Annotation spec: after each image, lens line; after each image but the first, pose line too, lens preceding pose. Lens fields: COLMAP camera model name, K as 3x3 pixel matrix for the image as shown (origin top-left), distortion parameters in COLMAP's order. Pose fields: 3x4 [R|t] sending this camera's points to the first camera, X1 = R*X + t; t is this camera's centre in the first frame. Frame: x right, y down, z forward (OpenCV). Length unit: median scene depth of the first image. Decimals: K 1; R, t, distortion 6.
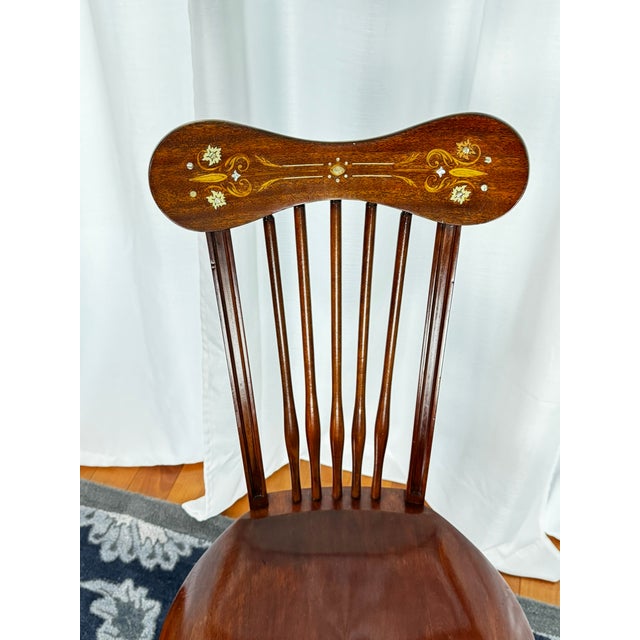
lens RADIAL K [[657.9, 0, 320.0], [0, 657.9, 320.0], [0, 0, 1]] dist [0.123494, -0.252222]
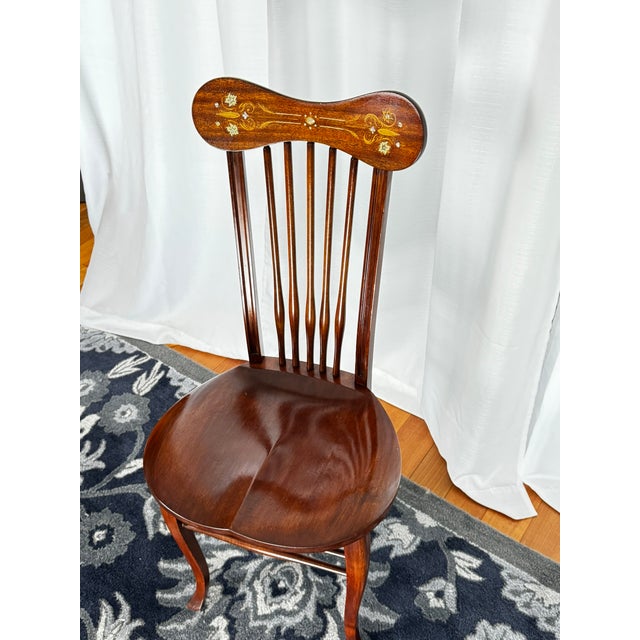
lens RADIAL K [[657.9, 0, 320.0], [0, 657.9, 320.0], [0, 0, 1]] dist [0.123494, -0.252222]
pose [[0.939475, 0.203729, -0.275464, 0.558667], [-0.202067, 0.978756, 0.034717, 0.159965], [0.276685, 0.023047, 0.960684, -0.431716]]
